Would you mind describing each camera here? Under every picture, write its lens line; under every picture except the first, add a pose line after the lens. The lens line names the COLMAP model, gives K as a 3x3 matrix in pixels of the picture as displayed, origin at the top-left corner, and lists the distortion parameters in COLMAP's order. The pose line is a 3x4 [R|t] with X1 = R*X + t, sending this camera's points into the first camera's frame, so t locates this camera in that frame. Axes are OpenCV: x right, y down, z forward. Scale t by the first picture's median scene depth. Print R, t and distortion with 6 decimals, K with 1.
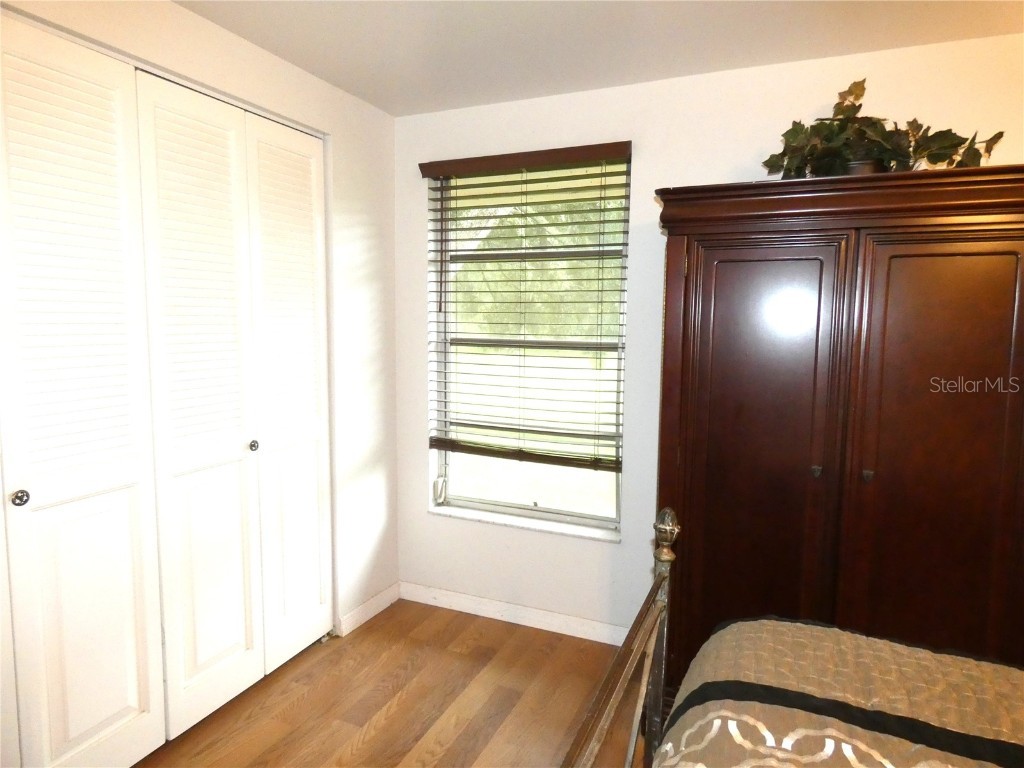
lens RADIAL K [[610.8, 0, 519.4], [0, 610.8, 382.2], [0, 0, 1]] dist [0.002625, -0.007125]
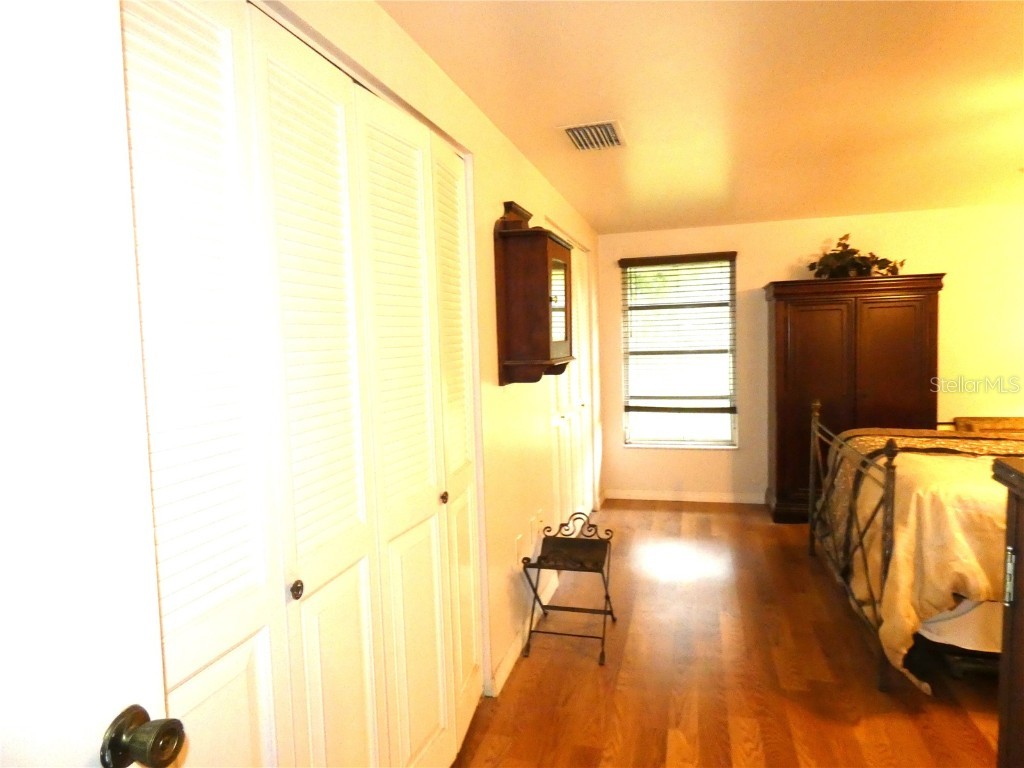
lens RADIAL K [[610.8, 0, 511.0], [0, 610.8, 383.4], [0, 0, 1]] dist [0.002625, -0.007125]
pose [[0.991933, -0.052666, 0.115303, -0.896453], [0.056836, 0.997832, -0.033177, 0.085947], [-0.113306, 0.039463, 0.992776, -1.025732]]
